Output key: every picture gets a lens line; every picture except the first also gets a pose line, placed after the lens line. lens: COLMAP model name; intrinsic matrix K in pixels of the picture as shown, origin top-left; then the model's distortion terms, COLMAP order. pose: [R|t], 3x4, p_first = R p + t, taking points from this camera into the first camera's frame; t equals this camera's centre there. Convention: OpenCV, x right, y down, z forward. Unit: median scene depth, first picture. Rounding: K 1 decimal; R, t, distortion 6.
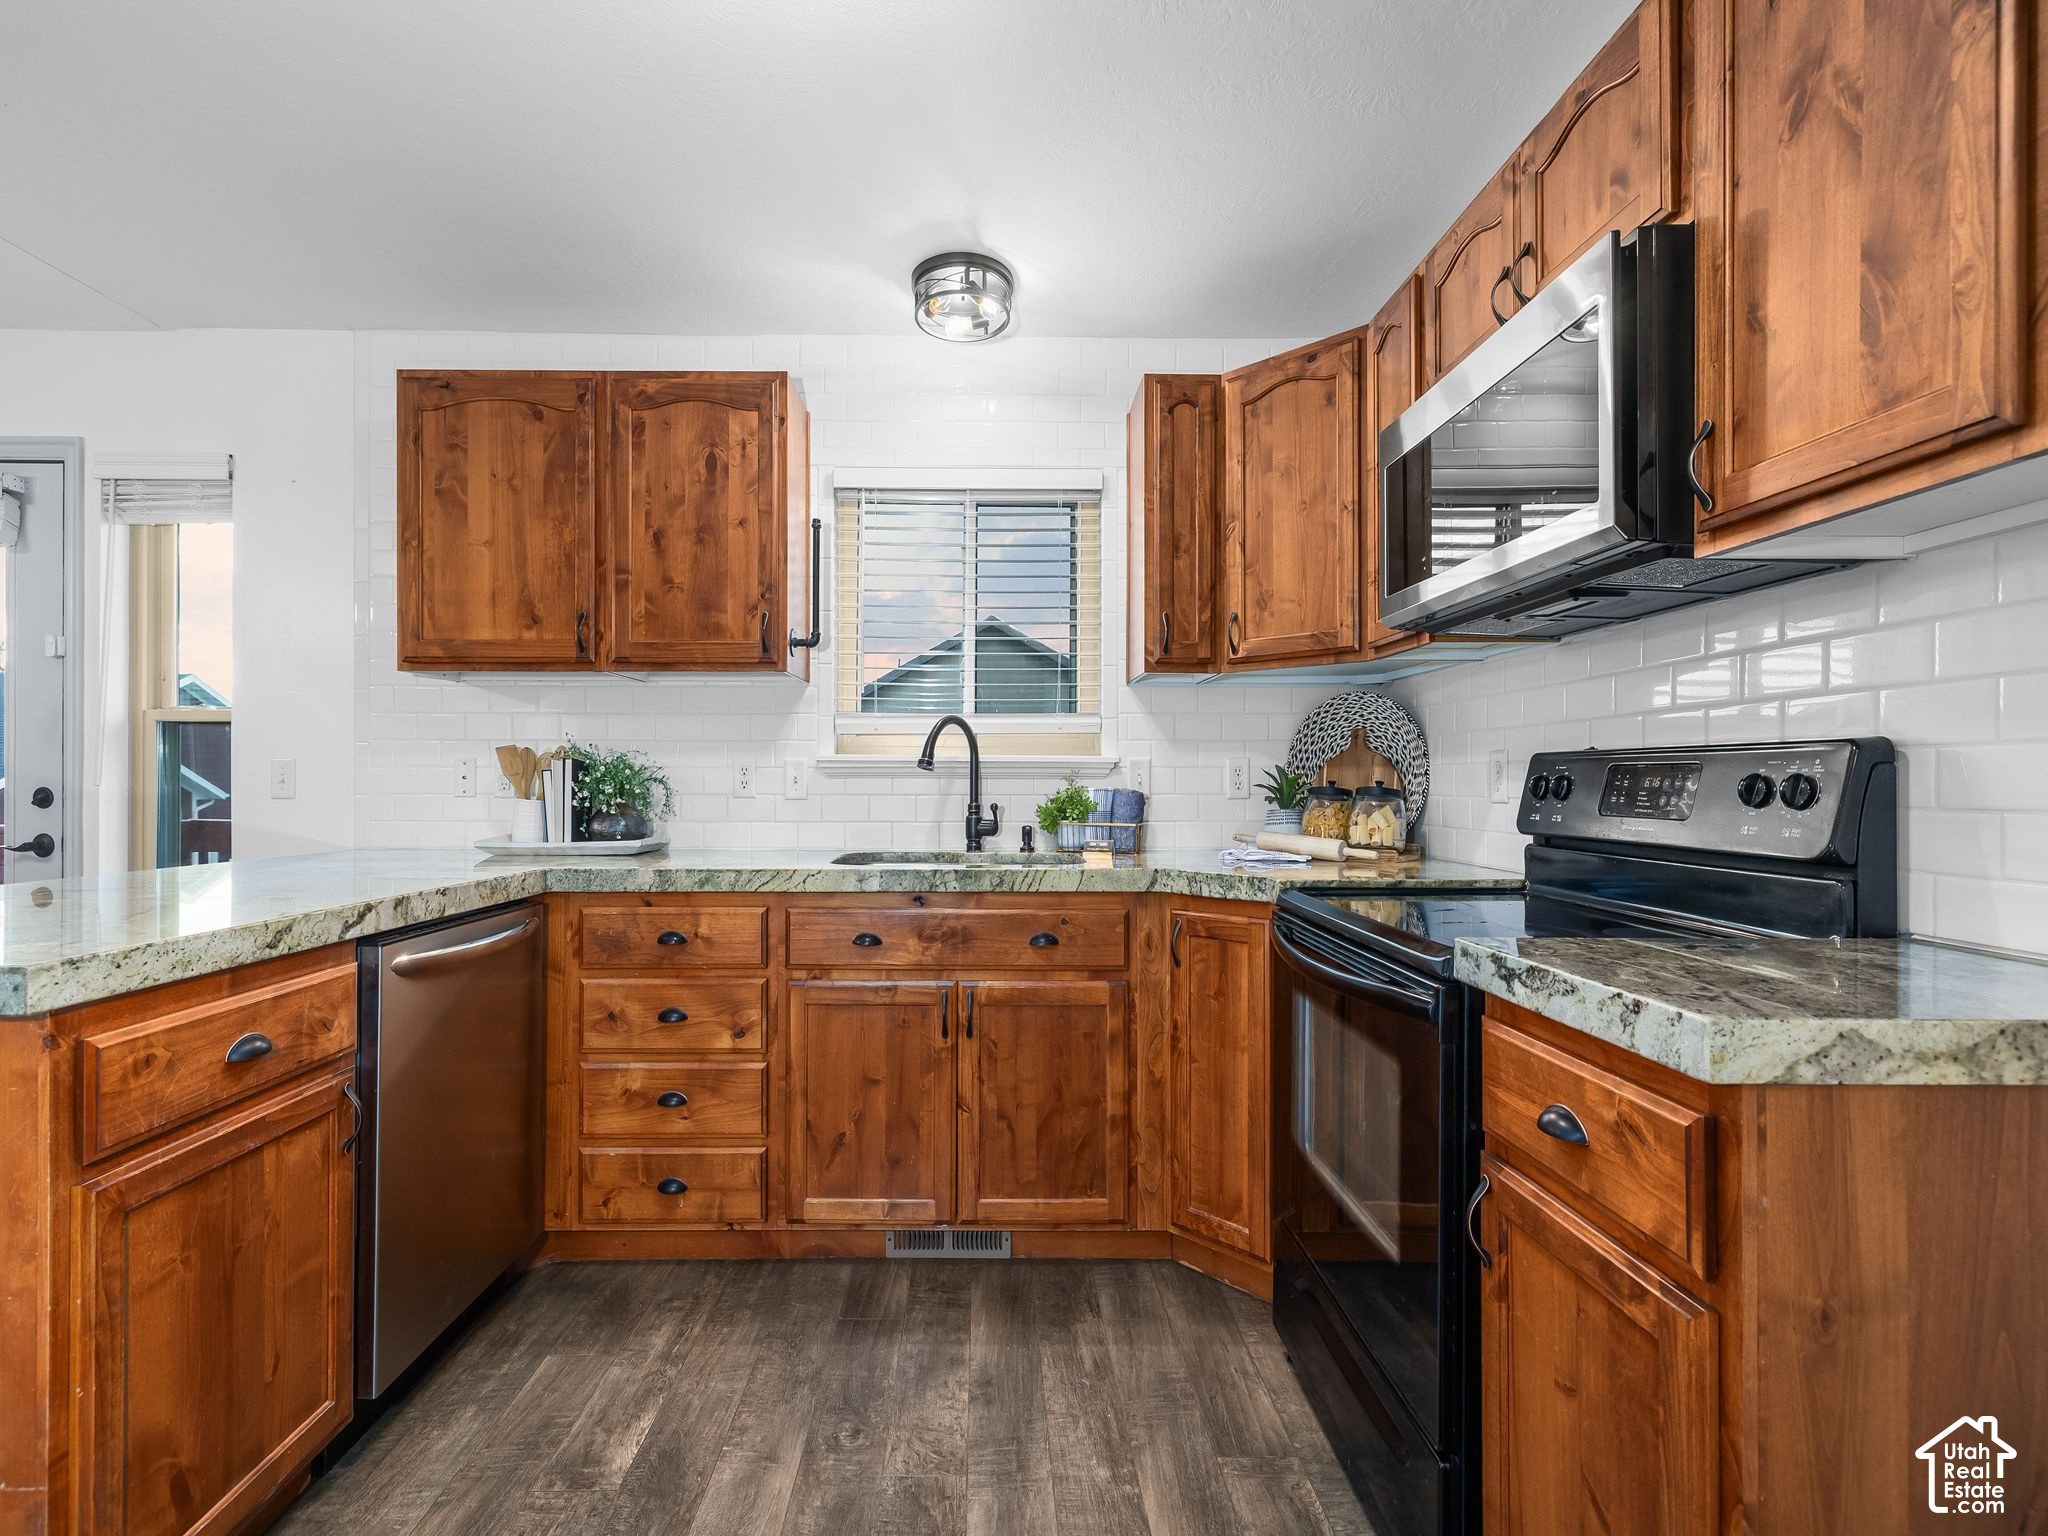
lens RADIAL K [[876.9, 0, 1022.6], [0, 876.9, 775.8], [0, 0, 1]] dist [0.002830, 0.000098]
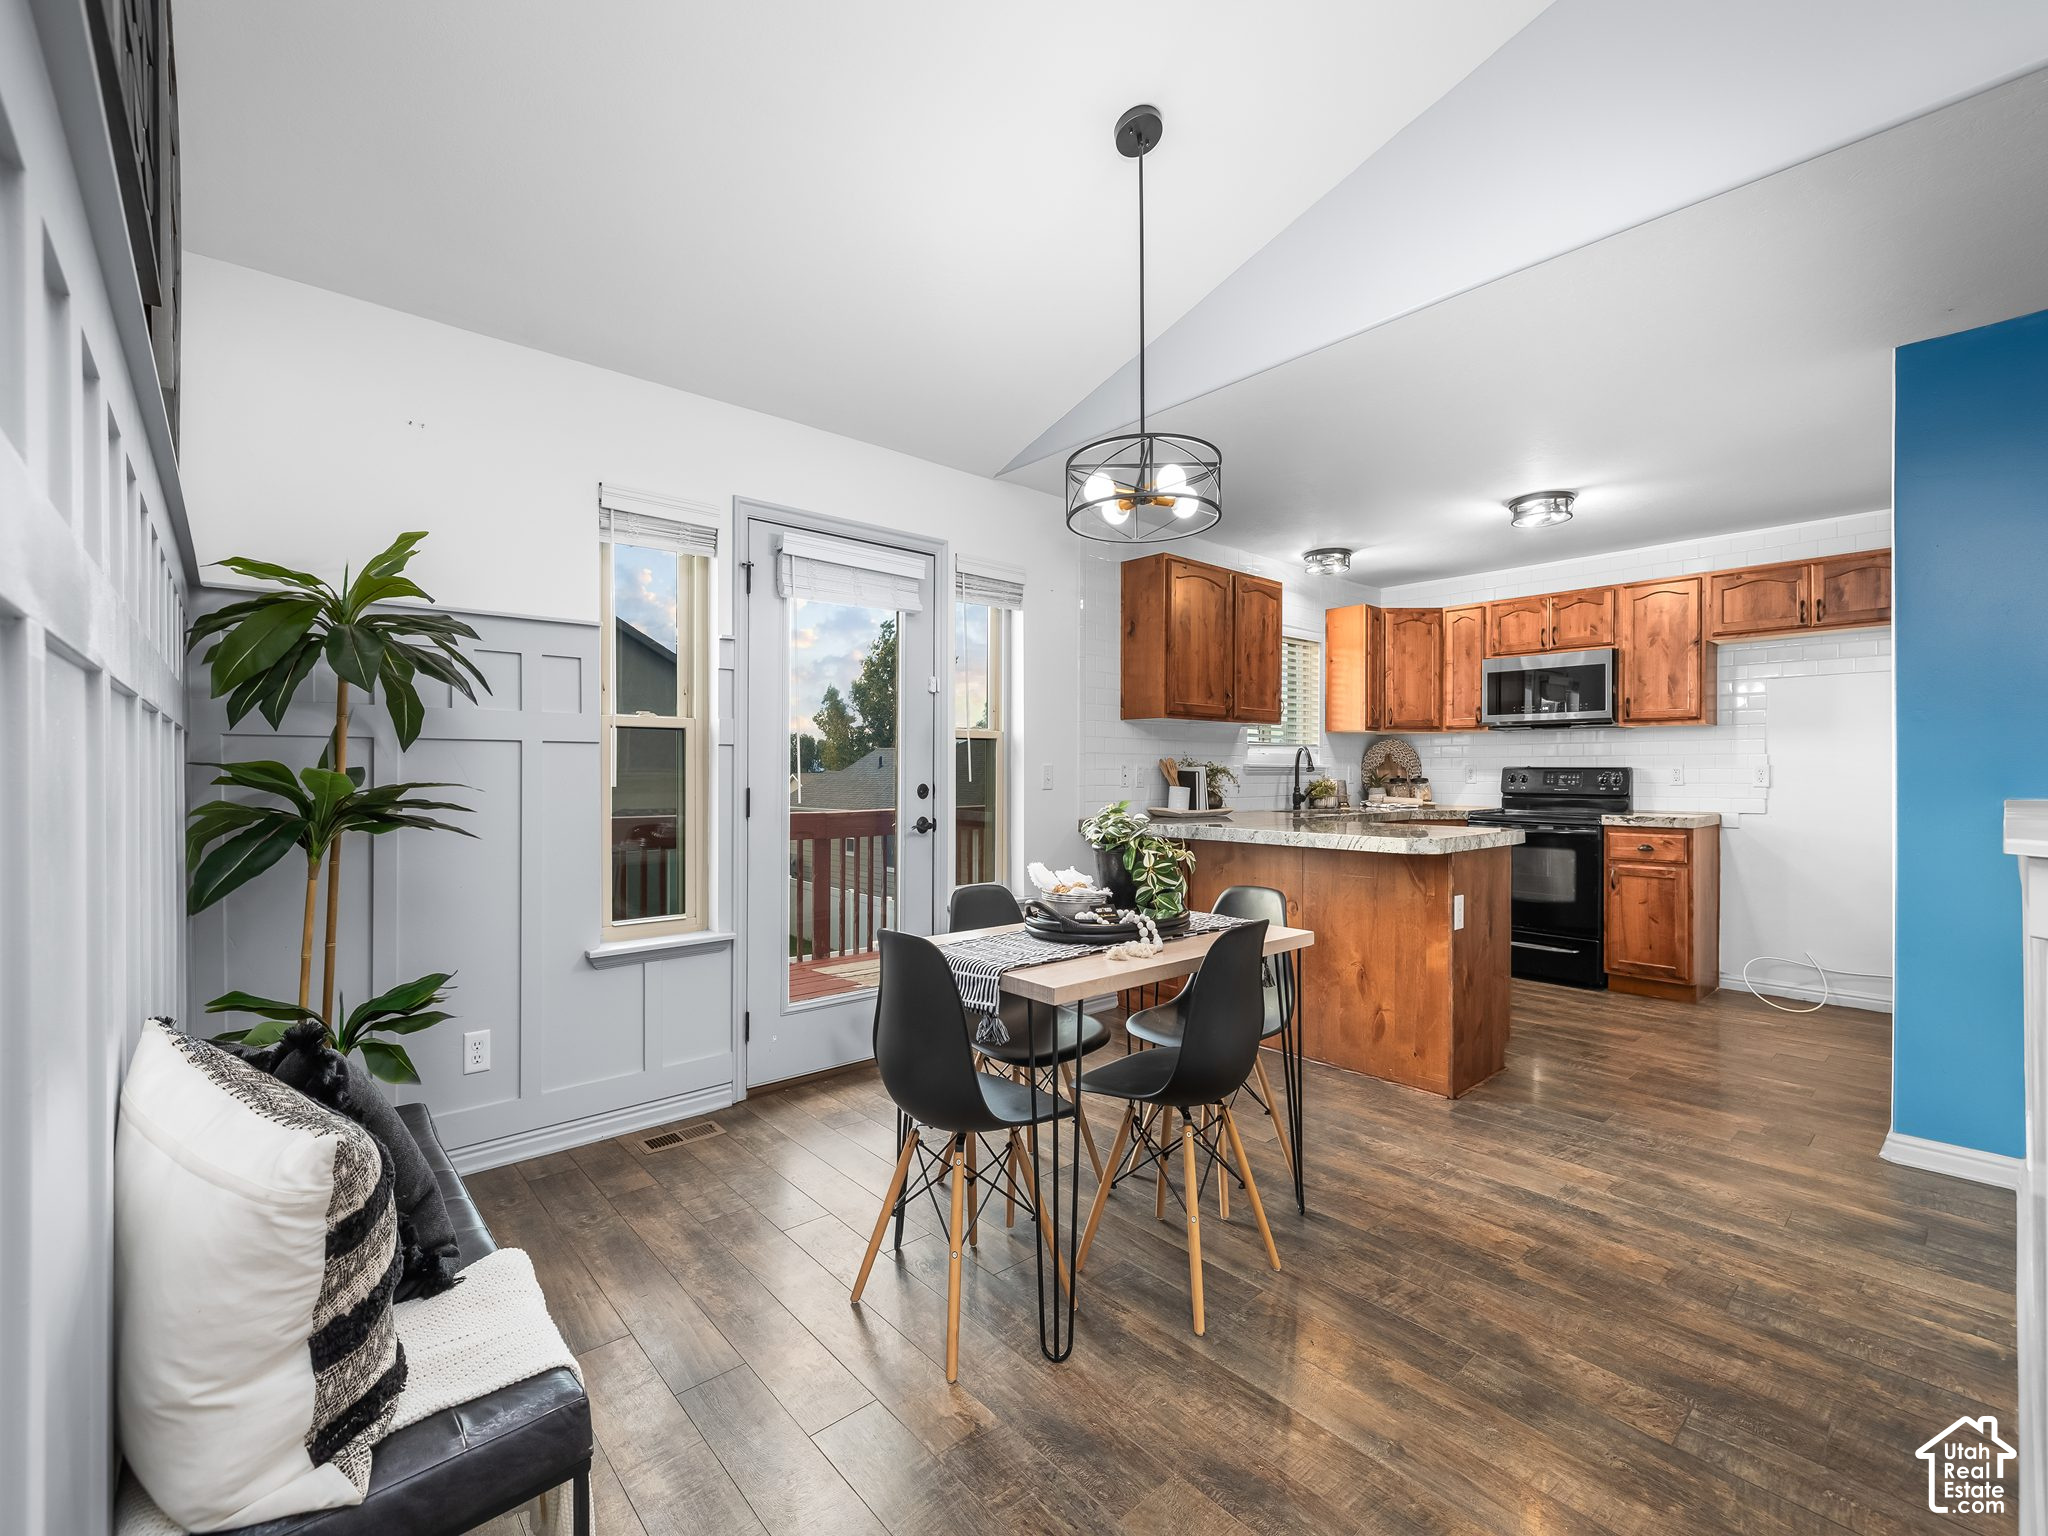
lens RADIAL K [[876.9, 0, 1006.8], [0, 876.9, 769.3], [0, 0, 1]] dist [0.002830, 0.000098]
pose [[0.765608, 0.001268, 0.643307, -2.331584], [-0.003324, 0.999993, 0.001985, -0.017134], [-0.643299, -0.003658, 0.765606, -0.204840]]
